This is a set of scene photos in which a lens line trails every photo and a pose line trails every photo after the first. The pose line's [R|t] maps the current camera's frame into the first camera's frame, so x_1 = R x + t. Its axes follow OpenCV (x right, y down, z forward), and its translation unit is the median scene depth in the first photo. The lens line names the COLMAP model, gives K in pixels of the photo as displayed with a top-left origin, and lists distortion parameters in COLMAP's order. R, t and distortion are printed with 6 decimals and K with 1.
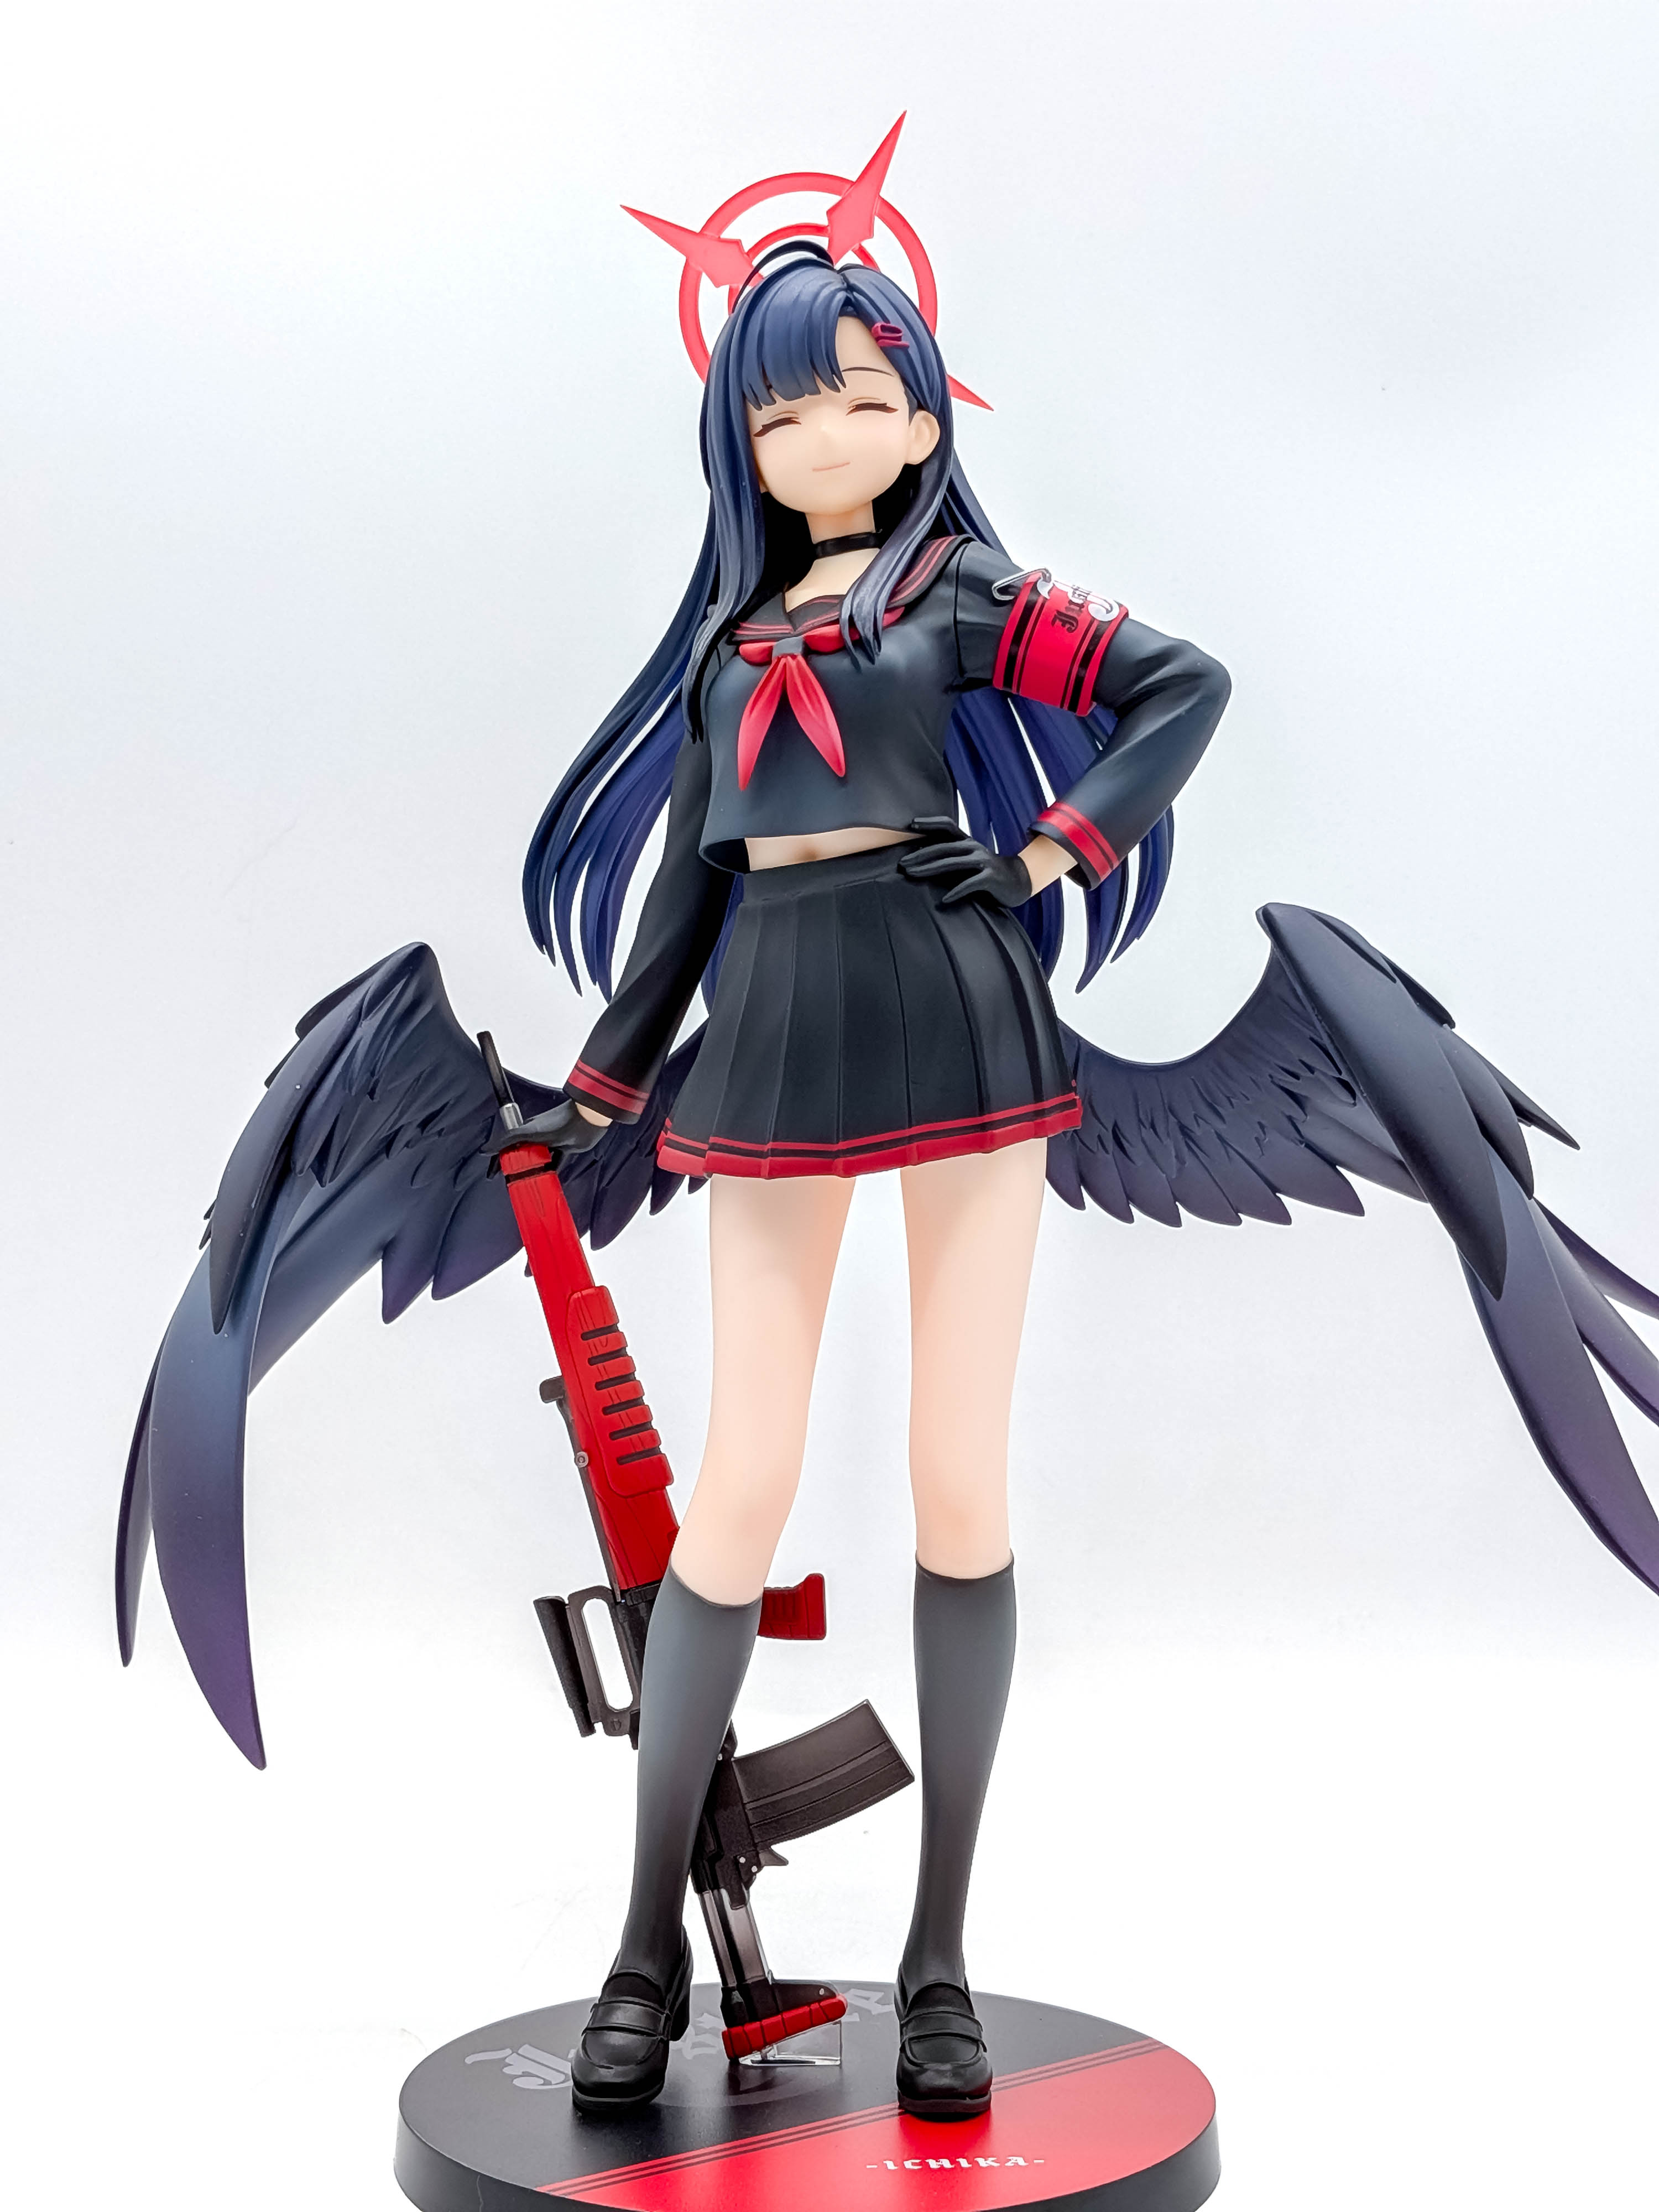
lens RADIAL K [[3287.8, 0, 779.5], [0, 3287.8, 1093.9], [0, 0, 1]] dist [0.082795, 0.000000]
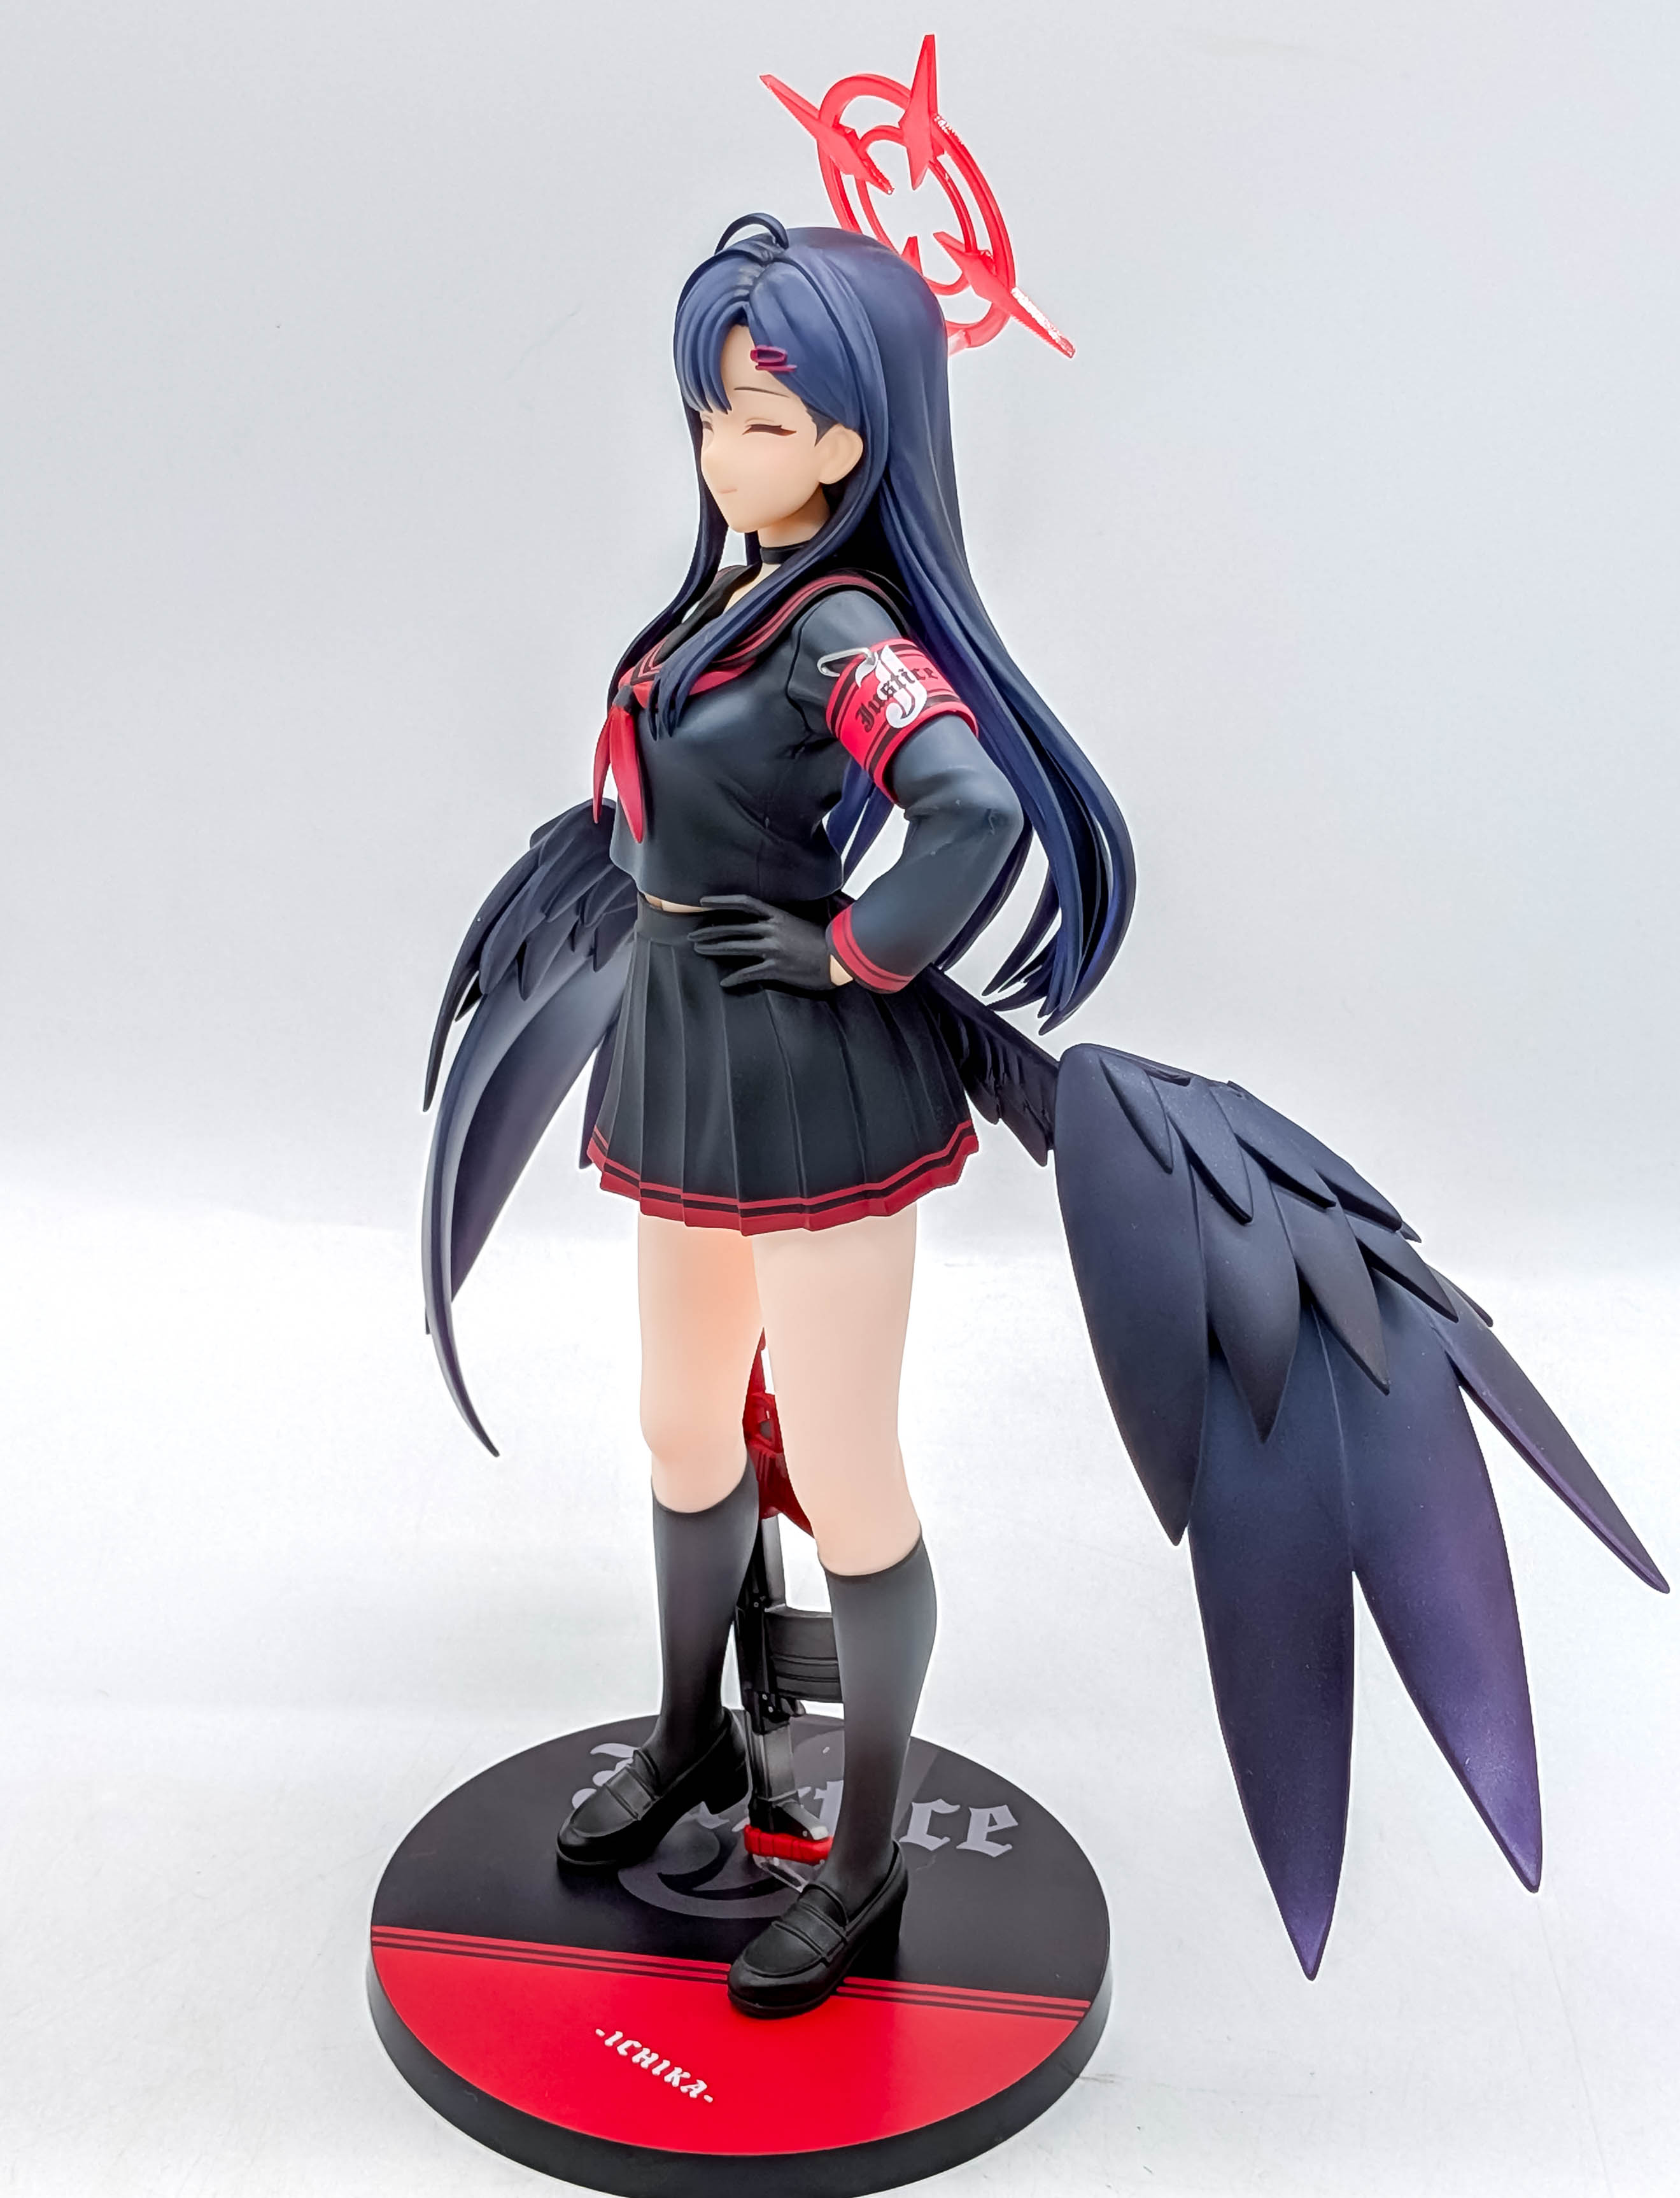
lens RADIAL K [[3769.8, 0, 882.8], [0, 3769.8, 1085.3], [0, 0, 1]] dist [0.087121, 0.000000]
pose [[0.696177, 0.291904, -0.655843, 0.789018], [-0.014397, 0.919089, 0.393787, -0.451922], [0.717726, -0.264704, 0.644051, 0.294454]]
